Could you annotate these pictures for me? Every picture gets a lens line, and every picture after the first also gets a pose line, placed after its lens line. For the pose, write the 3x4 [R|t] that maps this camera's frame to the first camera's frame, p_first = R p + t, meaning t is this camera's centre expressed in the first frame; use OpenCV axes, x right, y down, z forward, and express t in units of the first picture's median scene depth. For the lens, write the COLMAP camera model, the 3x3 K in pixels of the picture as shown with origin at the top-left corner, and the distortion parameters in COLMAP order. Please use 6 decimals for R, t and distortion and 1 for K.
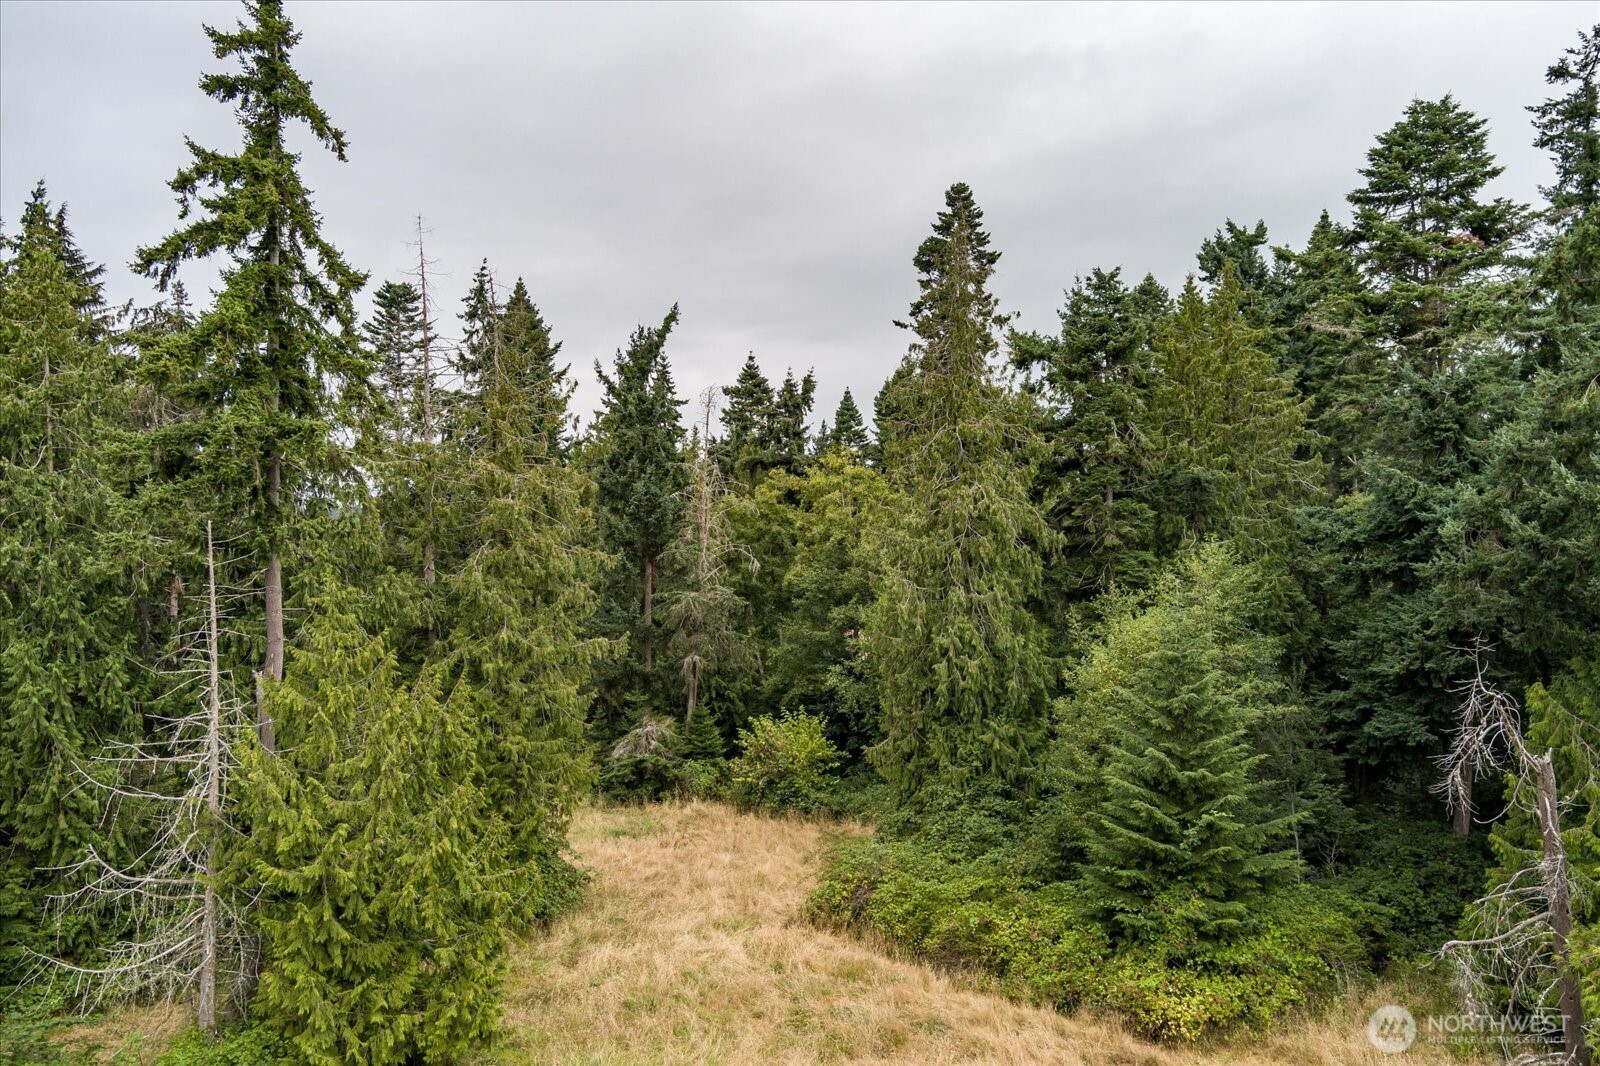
lens RADIAL K [[1274.2, 0, 800.0], [0, 1274.2, 533.0], [0, 0, 1]] dist [0.004341, 0.017922]
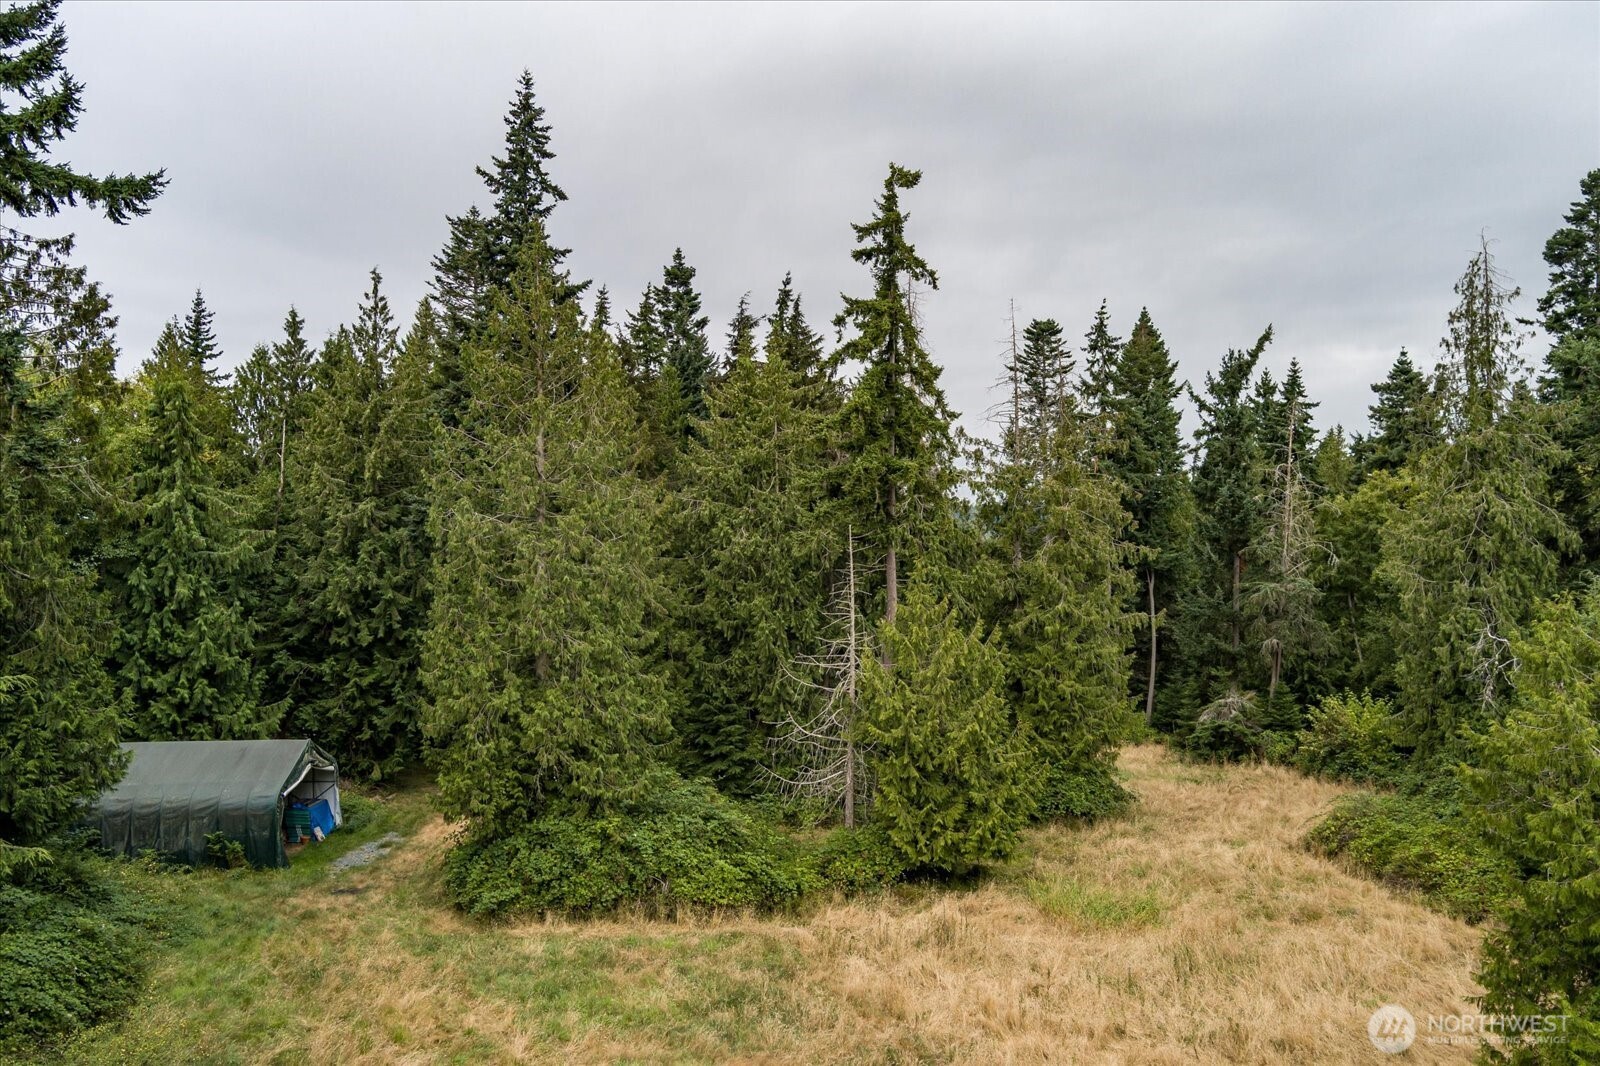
lens RADIAL K [[1274.2, 0, 800.0], [0, 1274.2, 533.0], [0, 0, 1]] dist [0.004341, 0.017922]
pose [[0.857903, 0.004874, -0.513789, 0.227467], [-0.002427, 0.999982, 0.005434, -0.005144], [0.513806, -0.003415, 0.857899, -0.312670]]
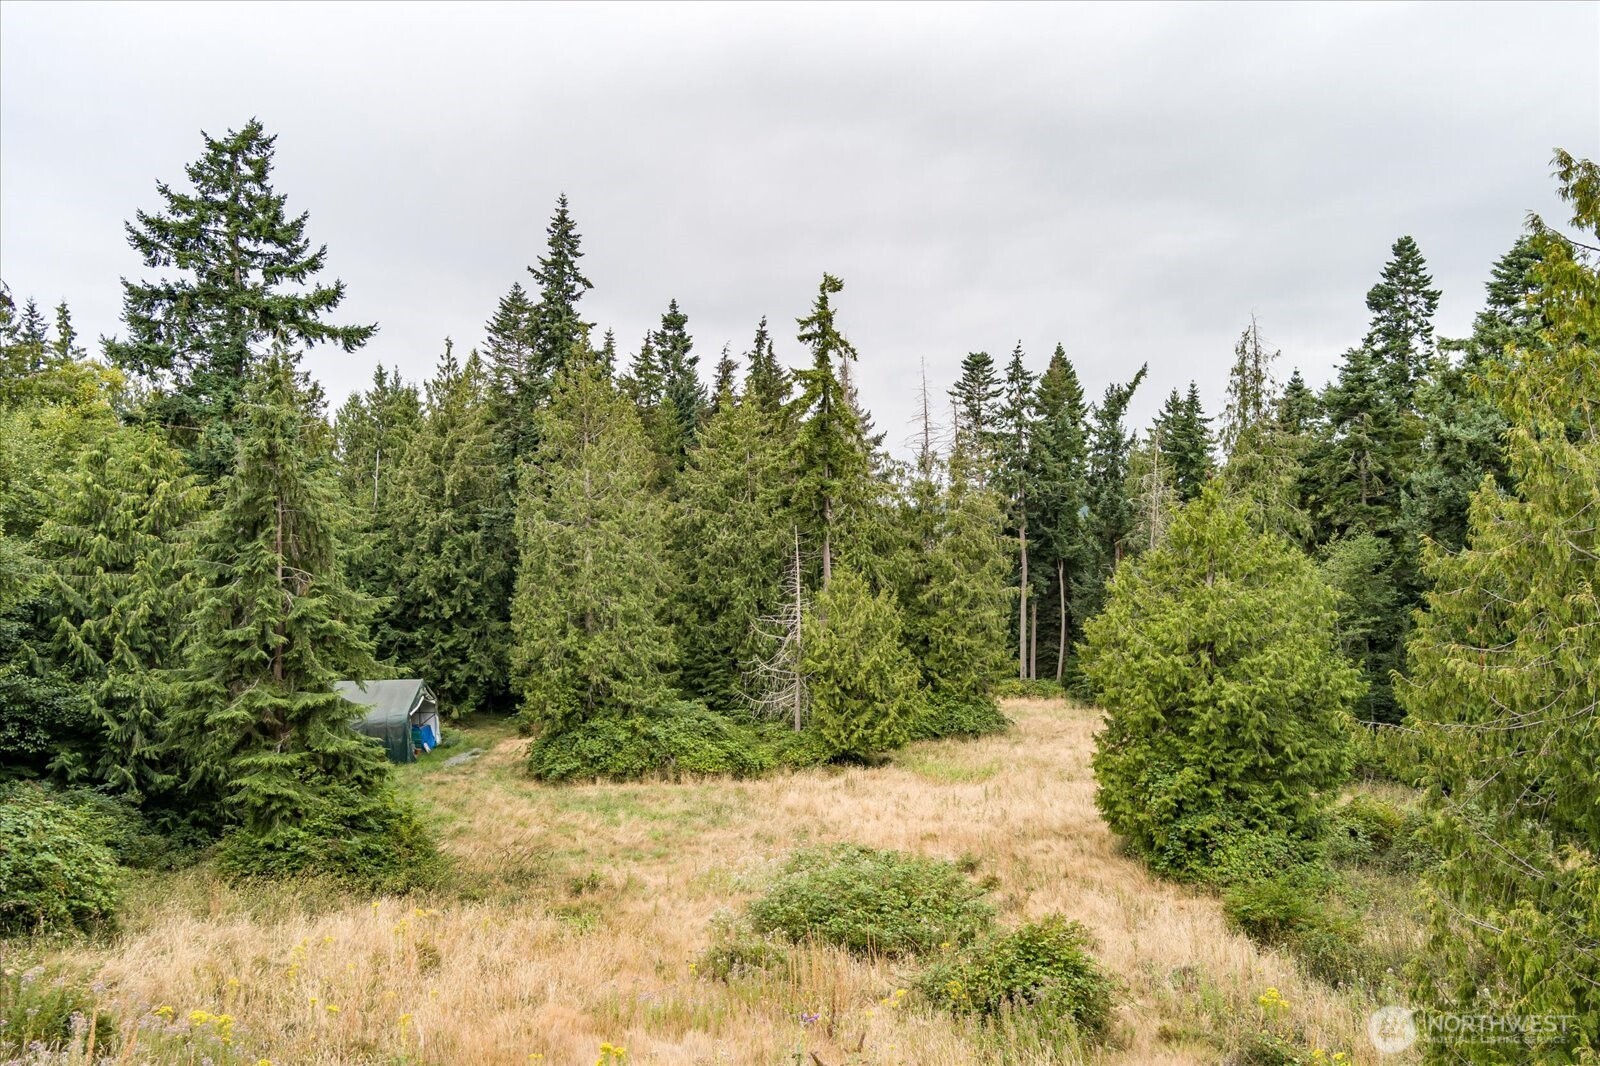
lens RADIAL K [[1274.2, 0, 800.0], [0, 1274.2, 533.0], [0, 0, 1]] dist [0.004341, 0.017922]
pose [[0.860201, -0.003839, -0.509941, 0.531999], [0.007781, 0.999954, 0.005597, -0.005933], [0.509896, -0.008782, 0.860191, -0.739687]]
